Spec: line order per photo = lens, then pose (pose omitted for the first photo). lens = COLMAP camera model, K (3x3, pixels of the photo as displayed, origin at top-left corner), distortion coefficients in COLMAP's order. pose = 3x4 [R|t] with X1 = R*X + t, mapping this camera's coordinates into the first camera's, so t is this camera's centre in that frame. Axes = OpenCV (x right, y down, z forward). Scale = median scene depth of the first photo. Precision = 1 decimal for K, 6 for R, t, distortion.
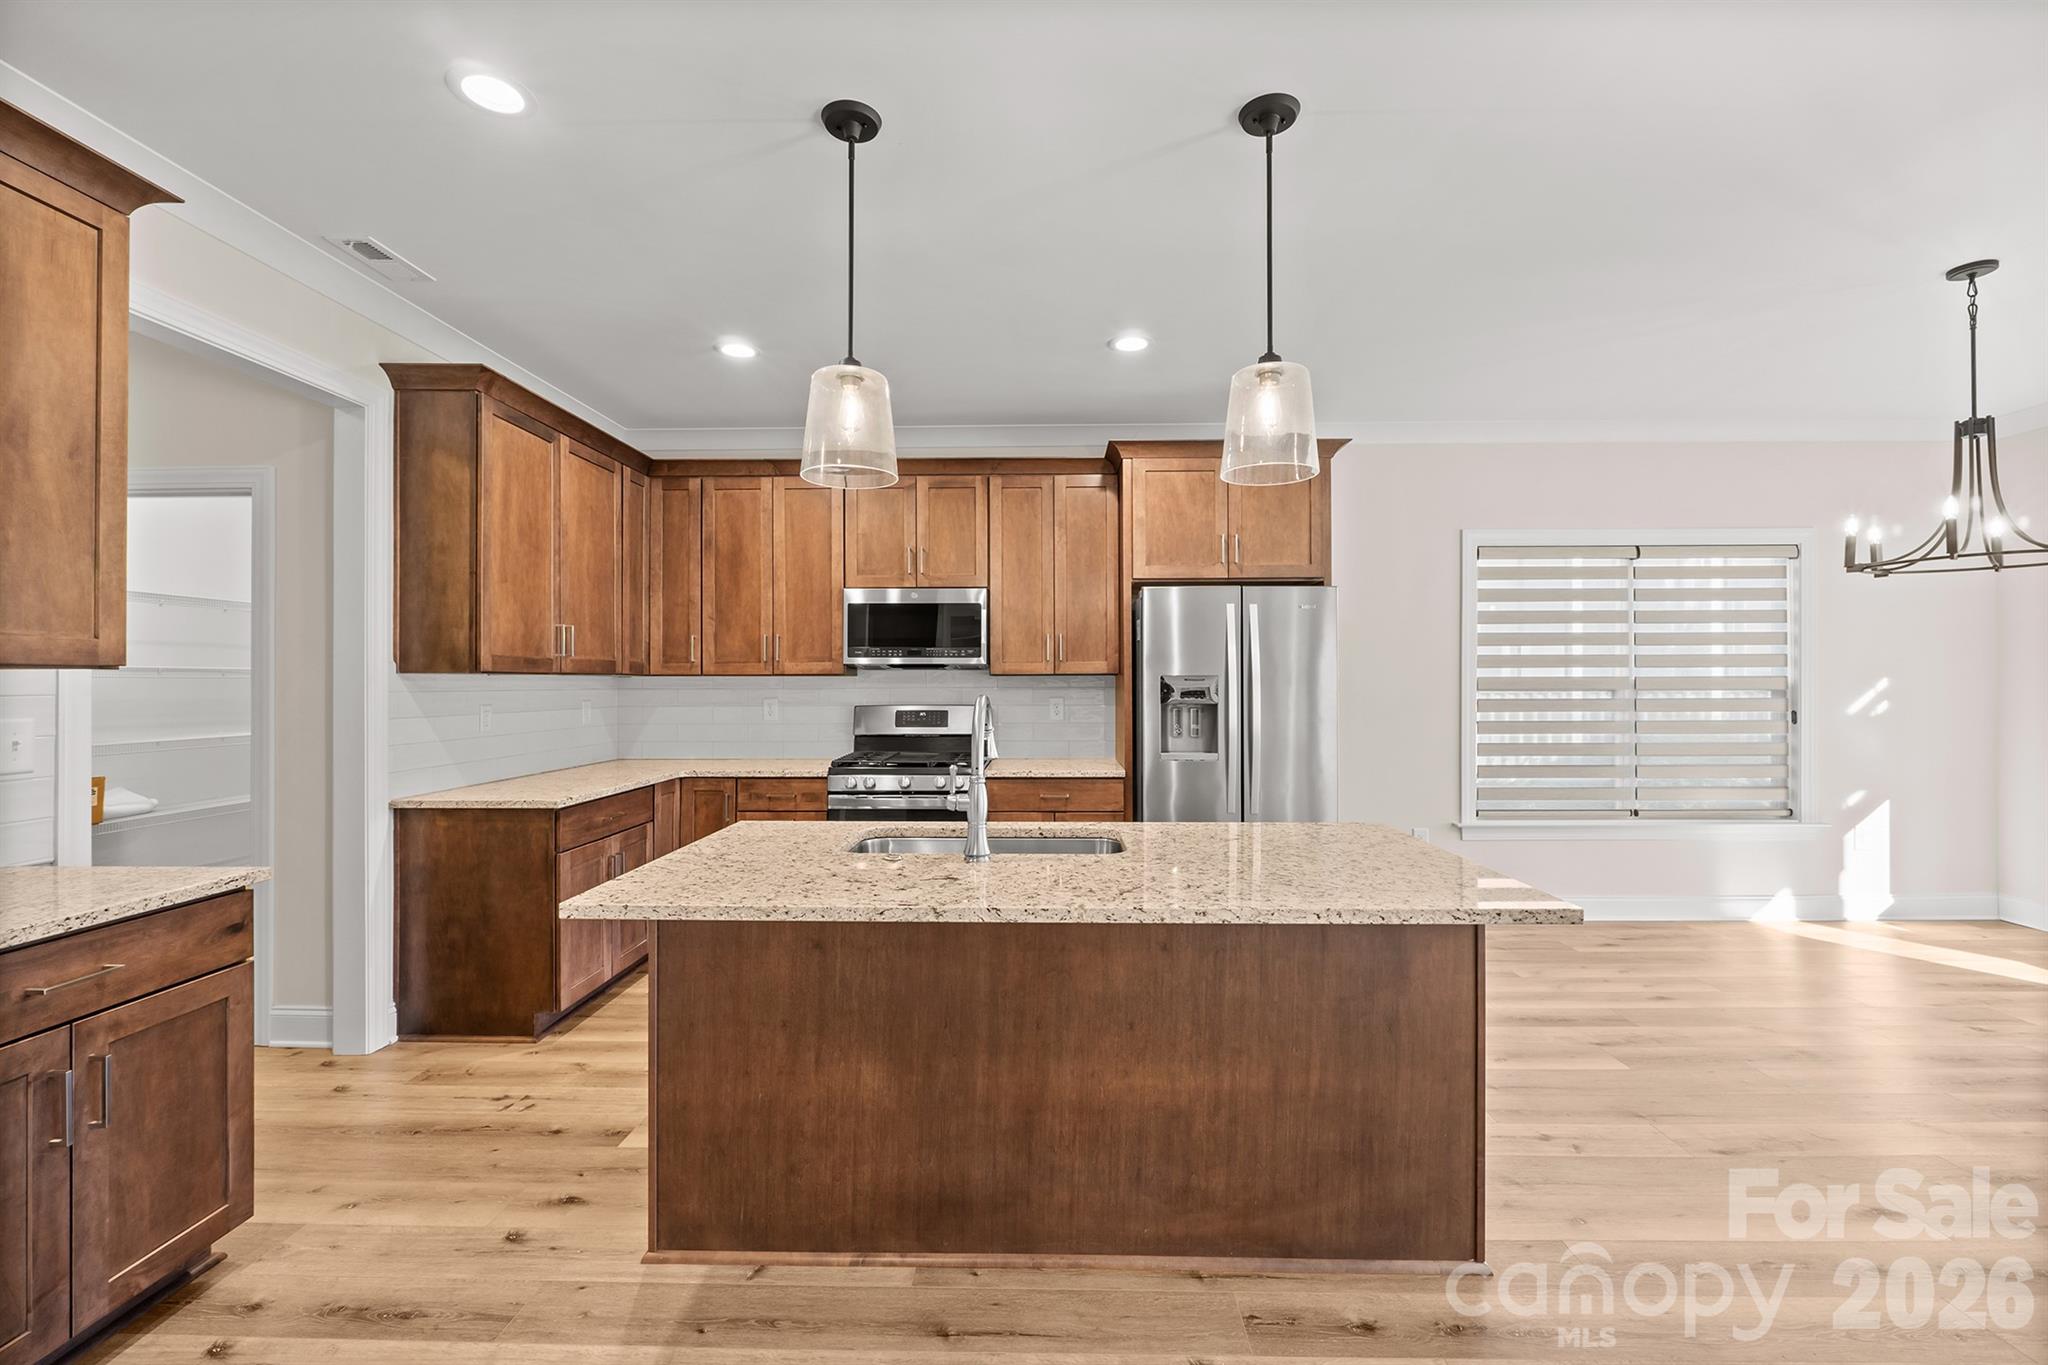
lens RADIAL K [[860.0, 0, 1028.6], [0, 860.0, 684.0], [0, 0, 1]] dist [-0.007637, -0.000507]
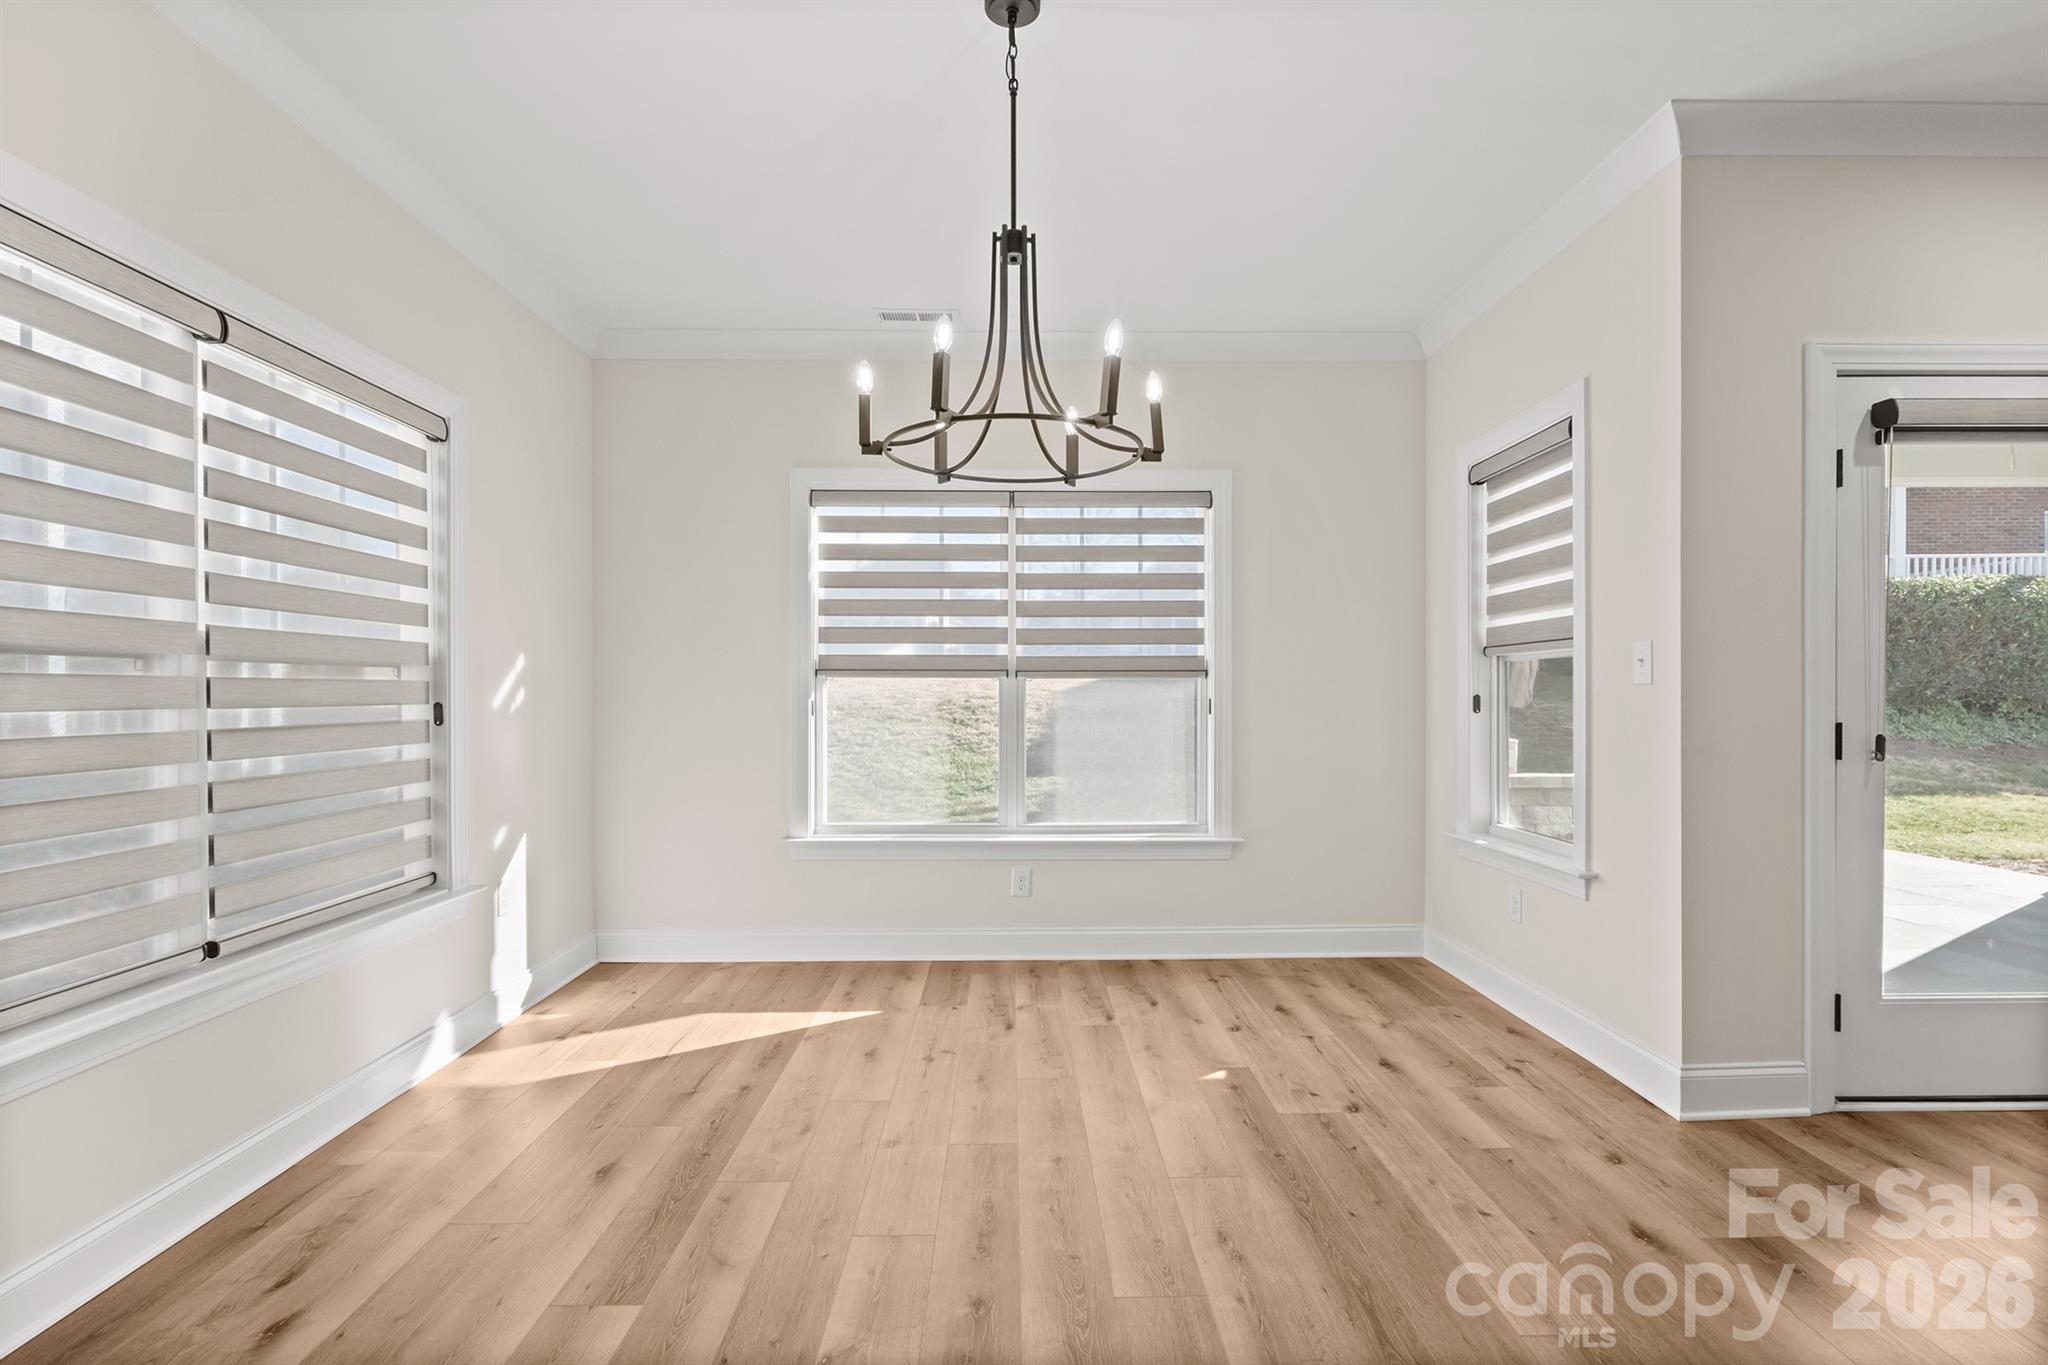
lens RADIAL K [[952.9, 0, 1029.1], [0, 952.9, 693.8], [0, 0, 1]] dist [-0.004766, -0.000140]
pose [[-0.037934, 0.001275, 0.999279, 0.246054], [0.003355, 0.999994, -0.001149, 0.028299], [-0.999275, 0.003309, -0.037938, 0.656902]]
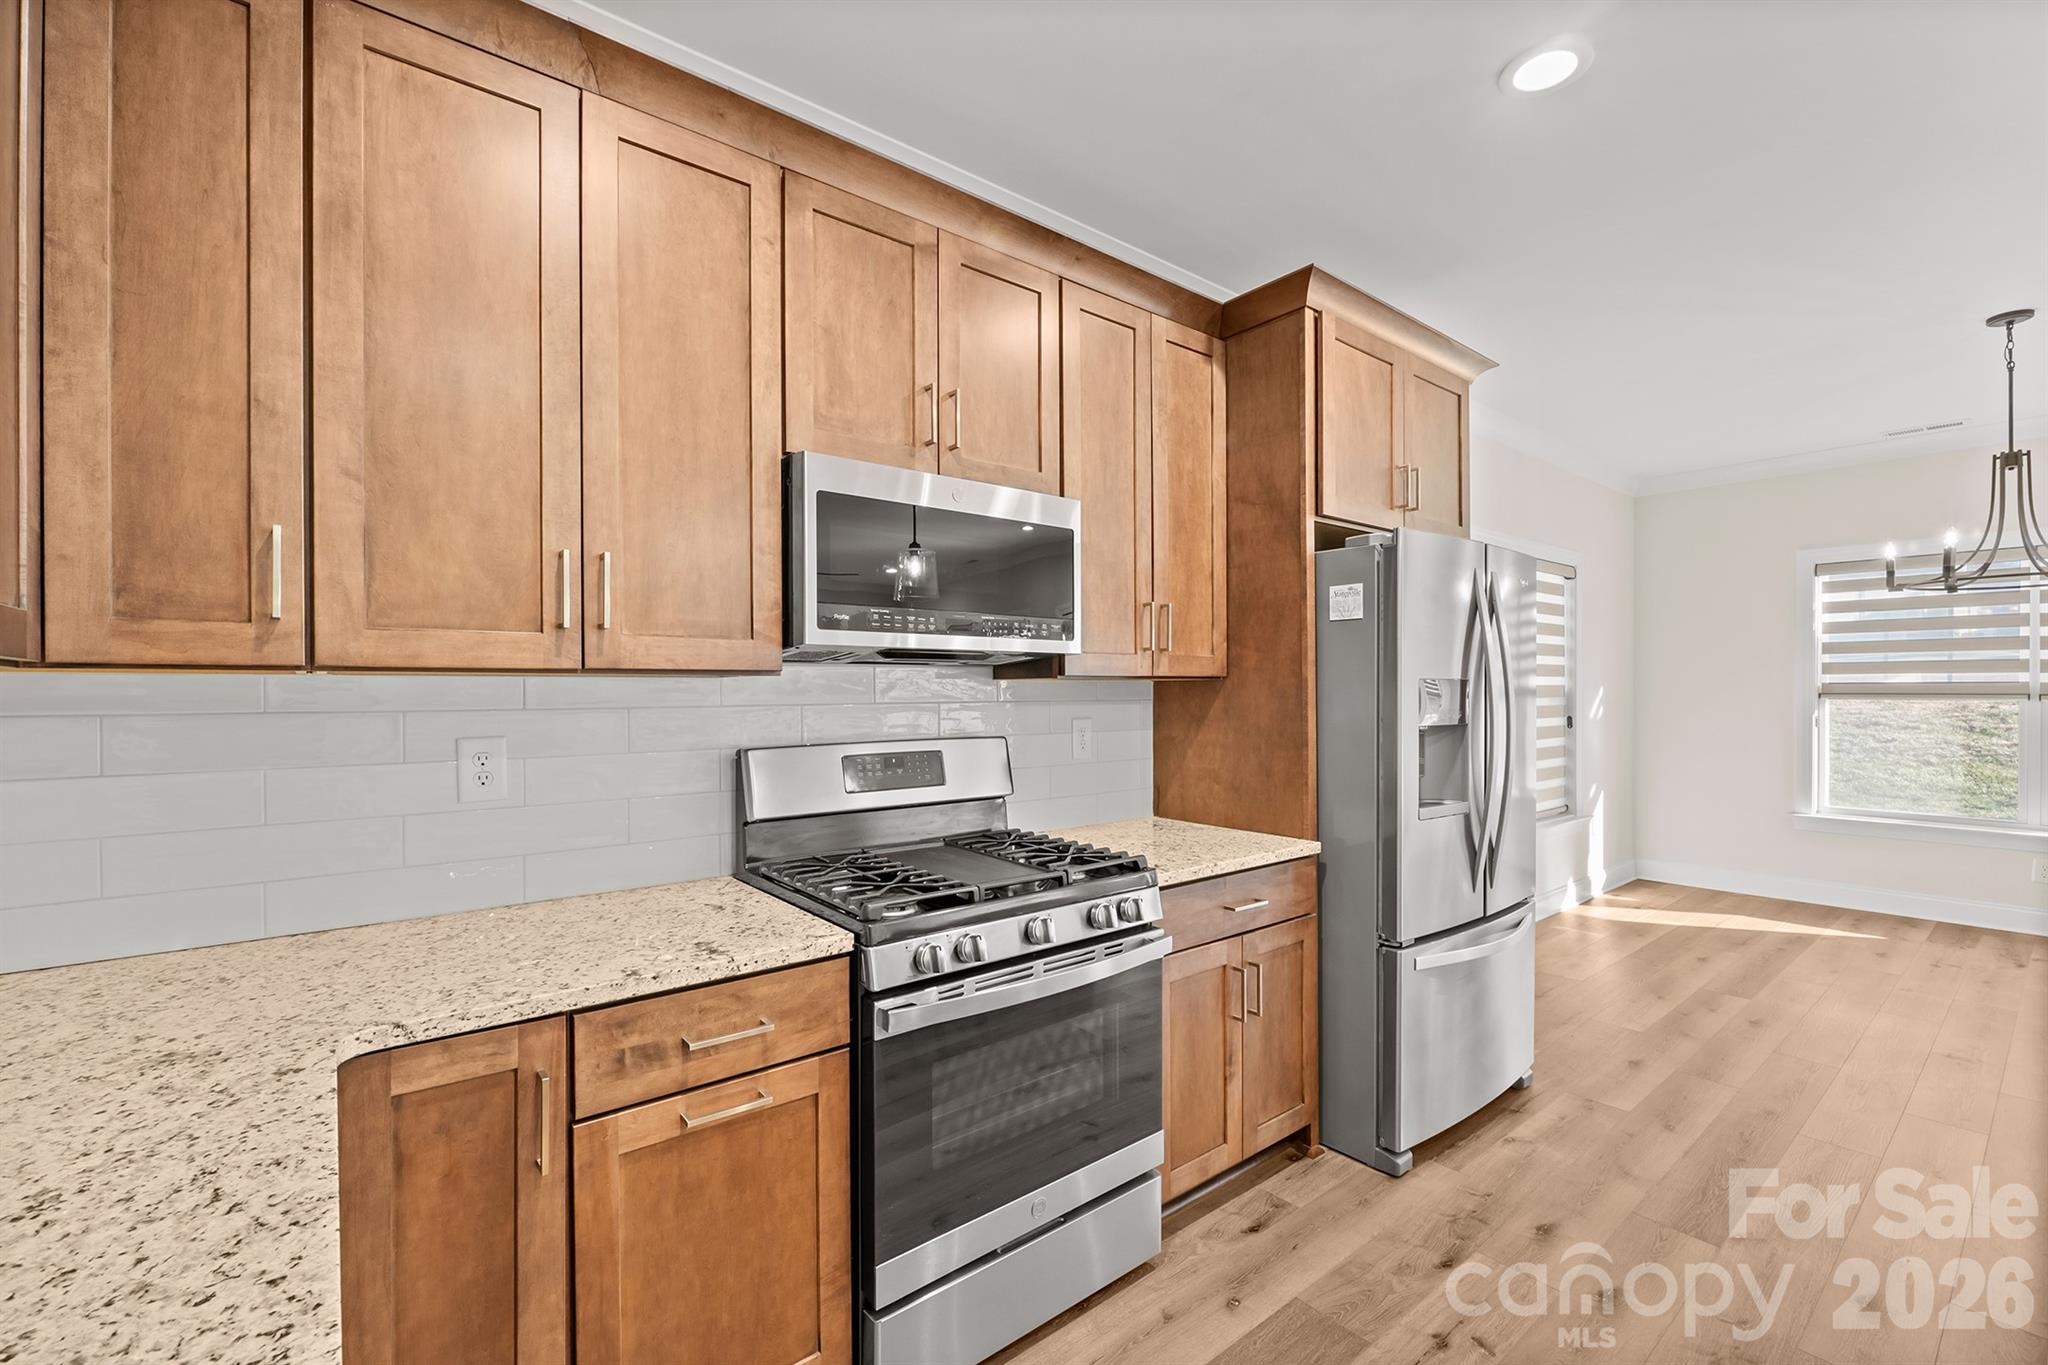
lens RADIAL K [[860.0, 0, 1028.8], [0, 860.0, 697.0], [0, 0, 1]] dist [-0.007637, -0.000507]
pose [[0.770362, -0.004469, 0.637591, -0.377475], [0.003513, 0.999990, 0.002765, 0.000145], [-0.637597, 0.000110, 0.770370, 0.622011]]
